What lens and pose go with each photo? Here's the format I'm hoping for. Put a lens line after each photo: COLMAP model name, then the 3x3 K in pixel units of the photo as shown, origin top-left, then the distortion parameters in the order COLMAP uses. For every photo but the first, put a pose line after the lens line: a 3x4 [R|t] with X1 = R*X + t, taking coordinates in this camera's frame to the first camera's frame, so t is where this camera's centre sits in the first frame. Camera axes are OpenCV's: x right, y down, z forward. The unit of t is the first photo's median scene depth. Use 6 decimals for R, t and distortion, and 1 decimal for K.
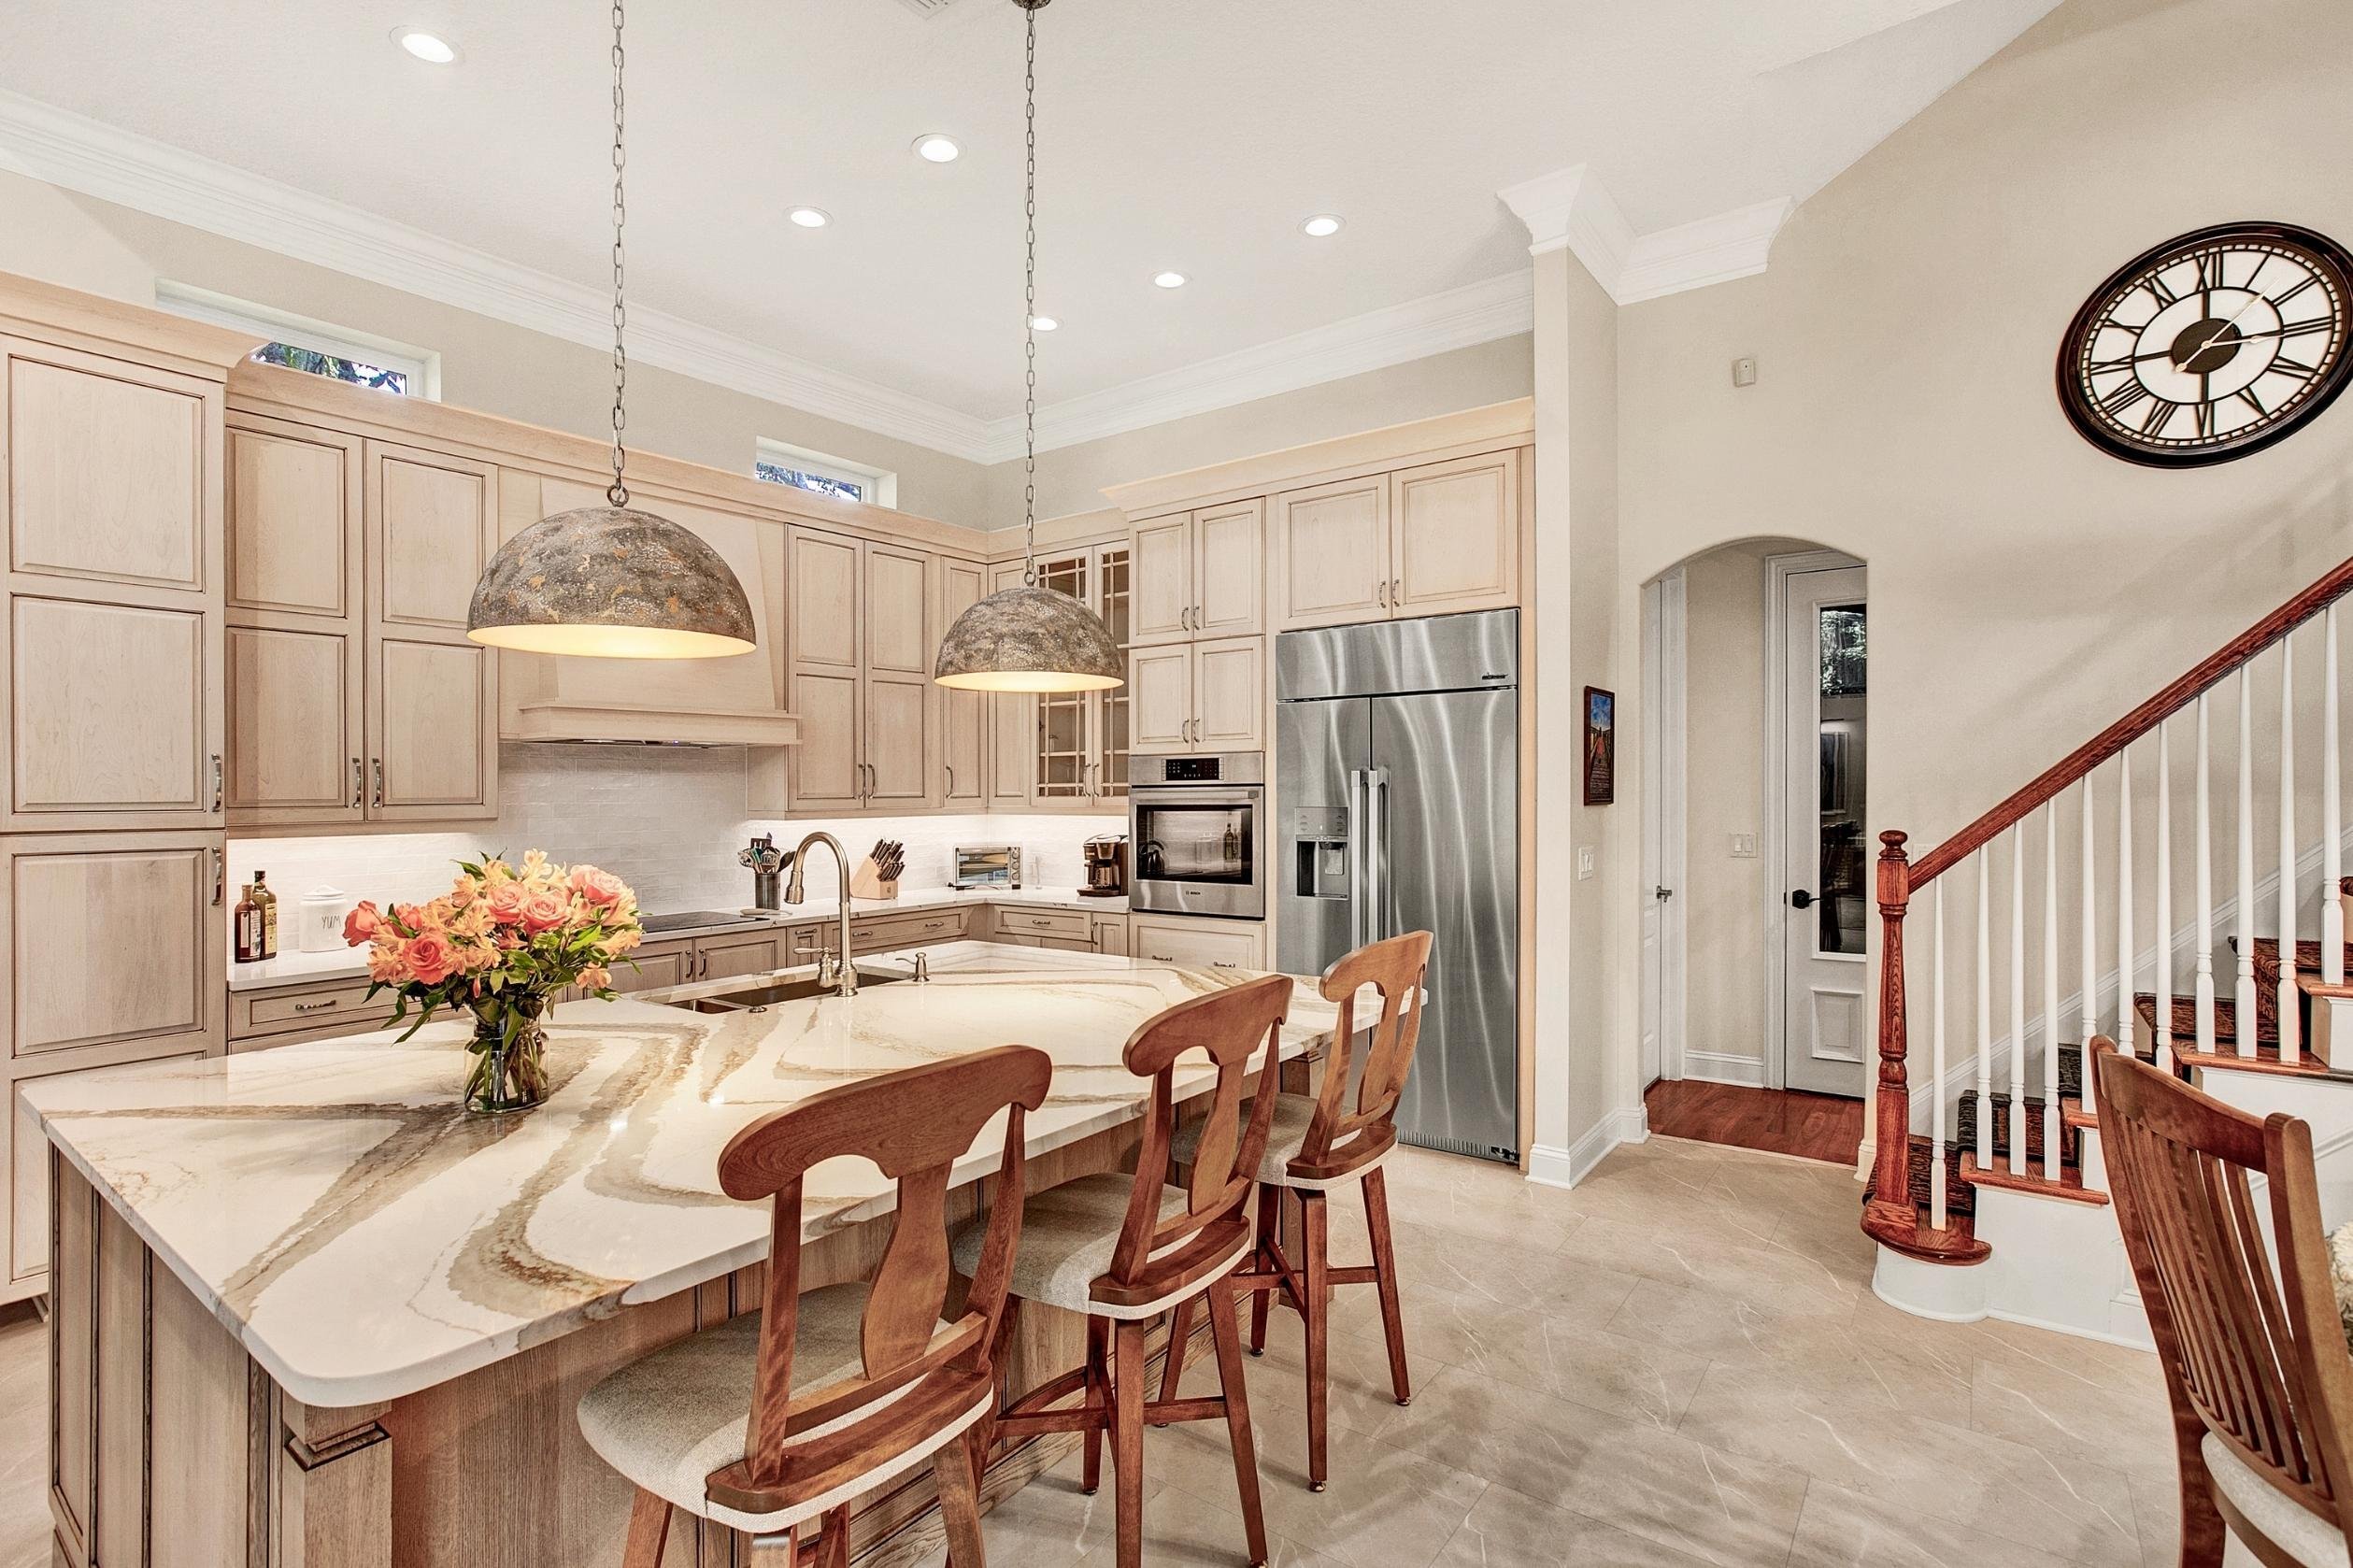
lens RADIAL K [[1152.8, 0, 1182.0], [0, 1152.8, 785.8], [0, 0, 1]] dist [-0.016985, 0.000983]
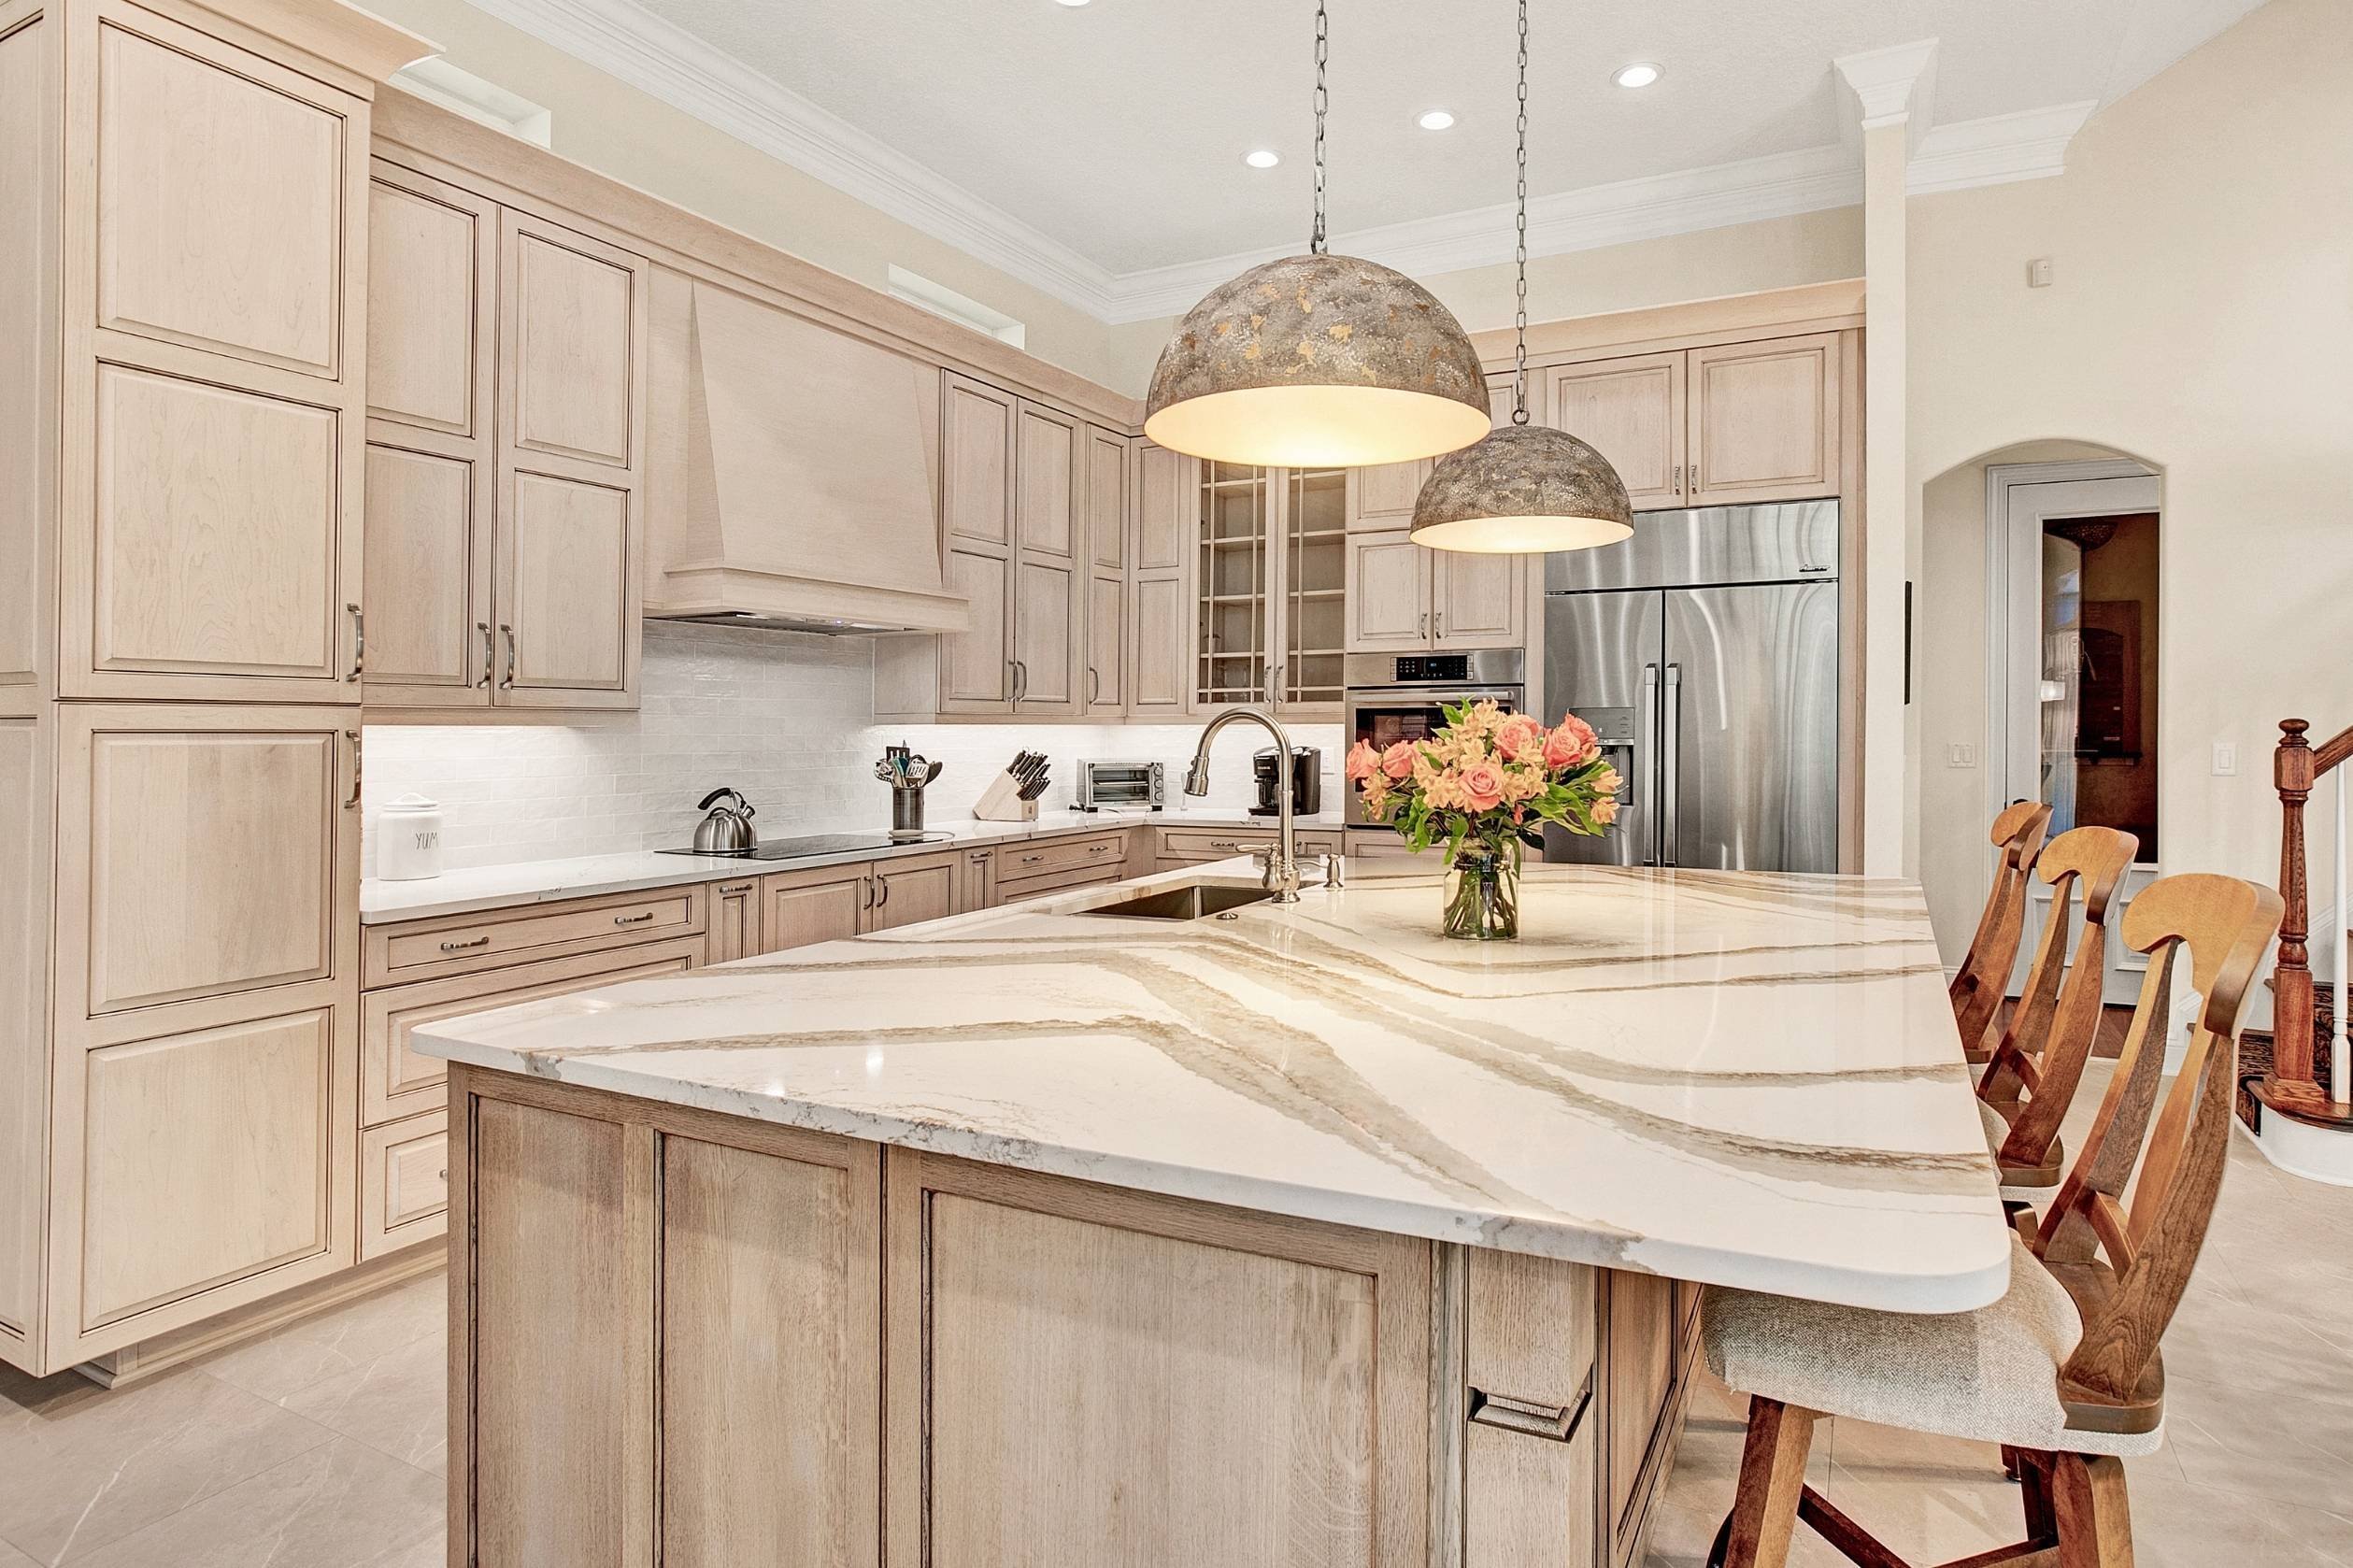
lens RADIAL K [[1243.6, 0, 1268.8], [0, 1243.6, 745.1], [0, 0, 1]] dist [-0.022461, 0.001750]
pose [[0.978577, 0.006173, 0.205787, -0.332122], [-0.008102, 0.999931, 0.008531, 0.040174], [-0.205720, -0.010015, 0.978560, 0.076241]]
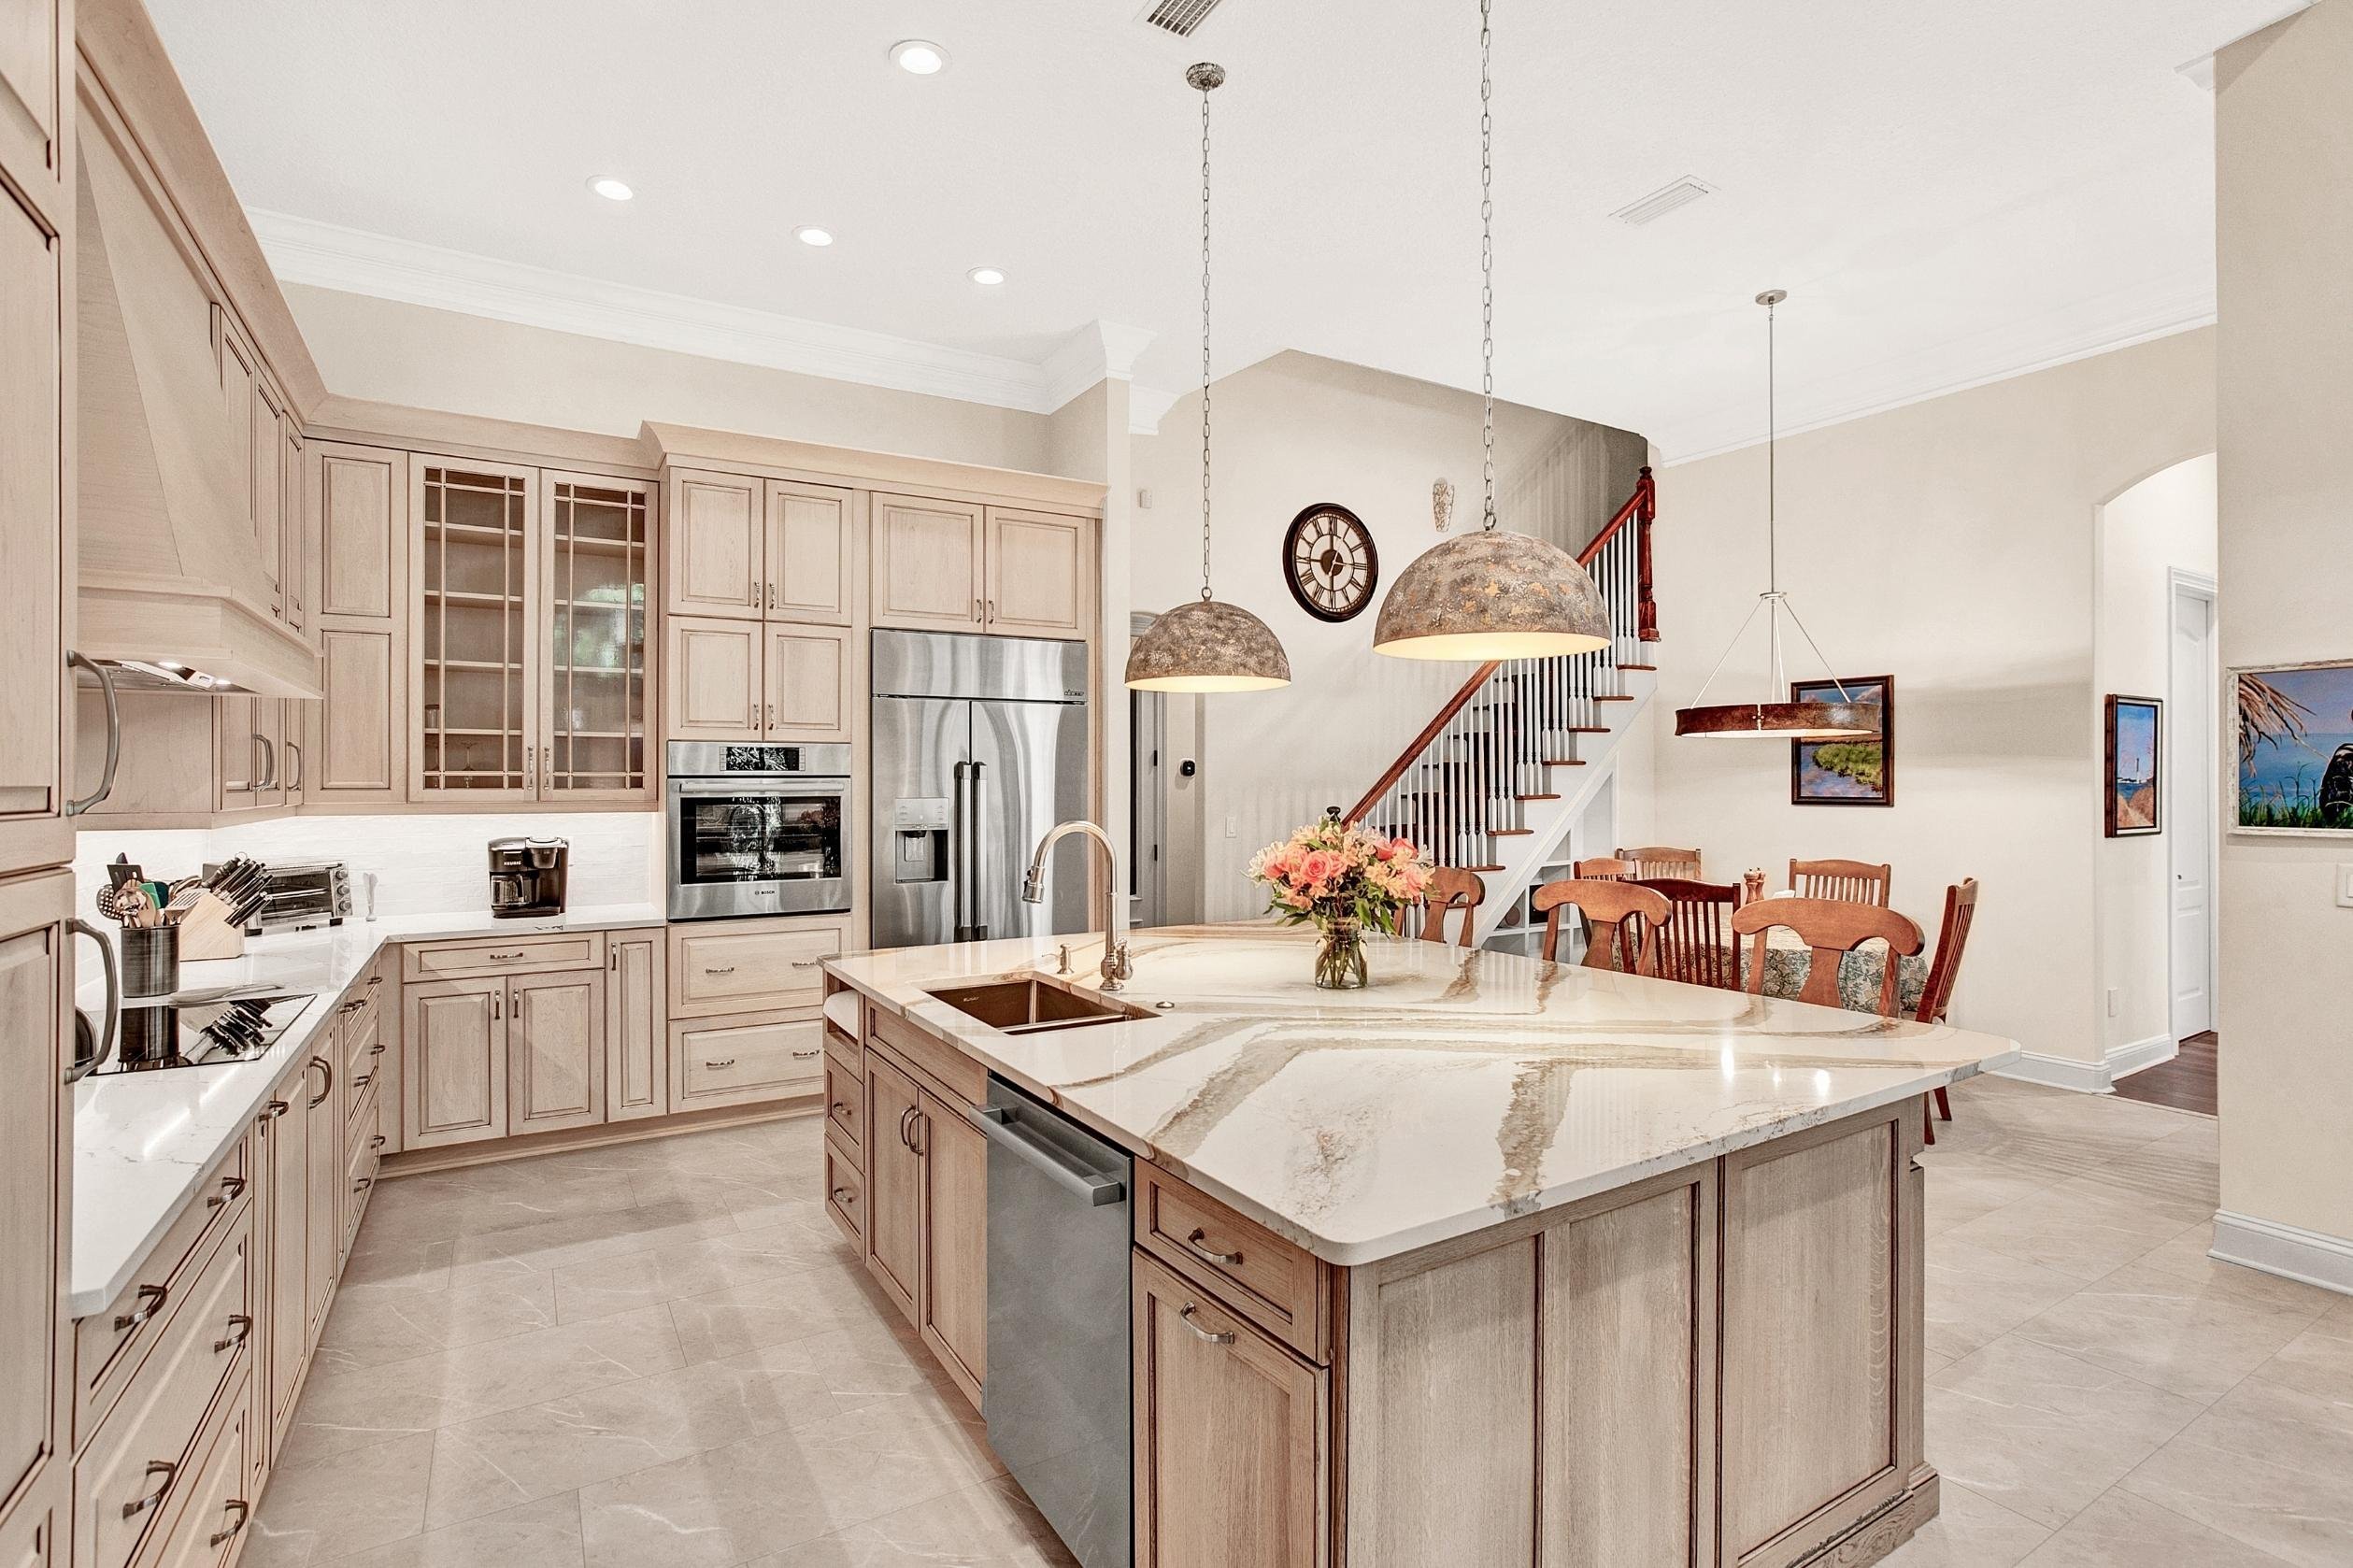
lens RADIAL K [[1154.7, 0, 1154.6], [0, 1154.7, 785.6], [0, 0, 1]] dist [-0.024101, 0.001571]
pose [[0.371817, 0.011113, 0.928239, -0.764334], [-0.003913, 0.999938, -0.010404, 0.015795], [-0.928298, 0.000236, 0.371838, 0.388250]]
